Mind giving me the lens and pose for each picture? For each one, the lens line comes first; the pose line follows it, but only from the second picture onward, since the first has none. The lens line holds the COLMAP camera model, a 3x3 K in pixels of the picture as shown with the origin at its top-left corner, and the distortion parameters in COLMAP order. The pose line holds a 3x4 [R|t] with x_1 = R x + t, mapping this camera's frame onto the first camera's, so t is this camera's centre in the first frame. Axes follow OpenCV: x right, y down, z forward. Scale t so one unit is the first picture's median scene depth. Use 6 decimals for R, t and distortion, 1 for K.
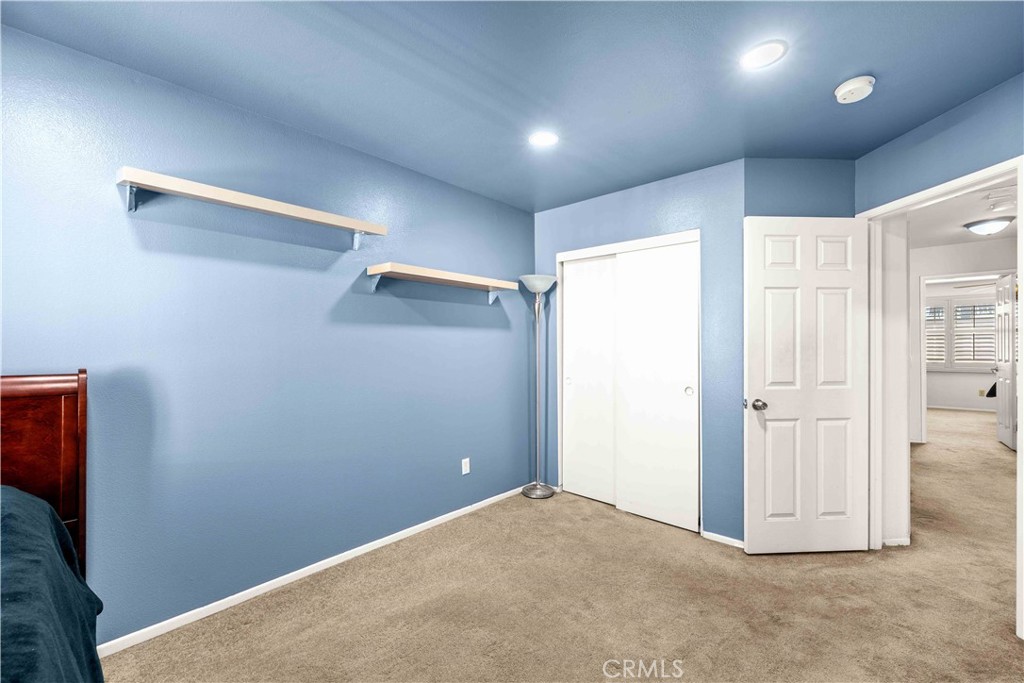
lens RADIAL K [[421.3, 0, 508.1], [0, 421.3, 343.5], [0, 0, 1]] dist [-0.002770, 0.000342]
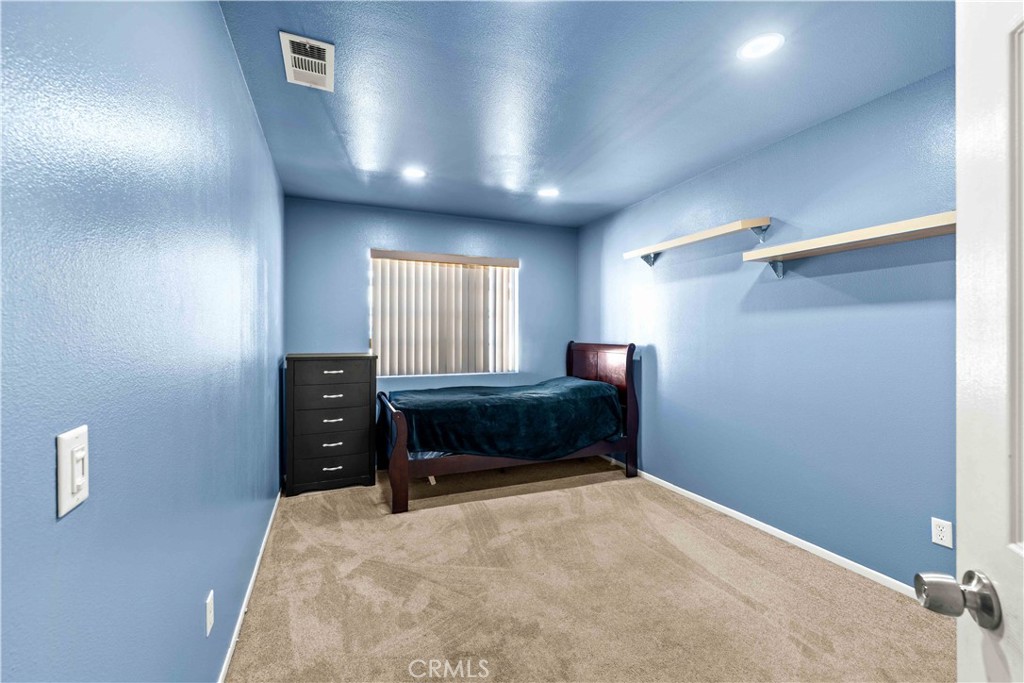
lens RADIAL K [[421.3, 0, 509.9], [0, 421.3, 338.8], [0, 0, 1]] dist [-0.002770, 0.000342]
pose [[-0.411577, 0.004578, -0.911364, 0.912658], [0.000806, 0.999989, 0.004659, 0.017511], [0.911375, 0.001183, -0.411576, 0.900318]]
